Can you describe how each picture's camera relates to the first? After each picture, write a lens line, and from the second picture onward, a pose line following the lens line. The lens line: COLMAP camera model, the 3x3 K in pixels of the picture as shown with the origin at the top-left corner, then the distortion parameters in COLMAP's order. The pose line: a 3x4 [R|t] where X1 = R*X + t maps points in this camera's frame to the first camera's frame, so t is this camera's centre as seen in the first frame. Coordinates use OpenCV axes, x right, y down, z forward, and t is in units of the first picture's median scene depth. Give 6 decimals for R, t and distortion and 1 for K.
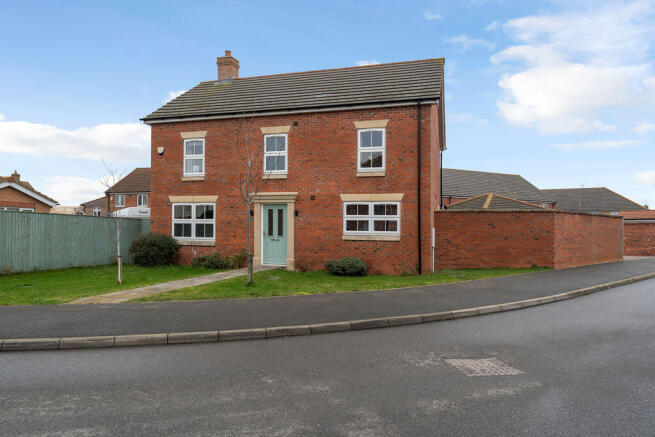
lens RADIAL K [[399.1, 0, 326.0], [0, 399.1, 219.5], [0, 0, 1]] dist [-0.005088, -0.000376]
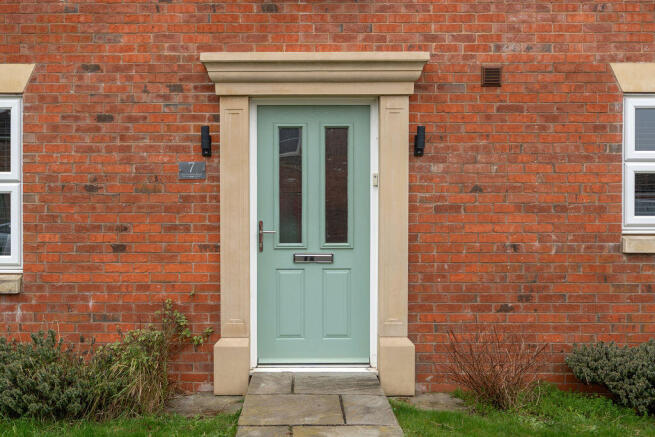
lens RADIAL K [[684.1, 0, 327.2], [0, 684.1, 215.2], [0, 0, 1]] dist [-0.013041, 0.000000]
pose [[0.960707, -0.008131, 0.277444, -0.229810], [0.006148, 0.999949, 0.008016, 0.022115], [-0.277495, -0.005995, 0.960708, 0.620063]]
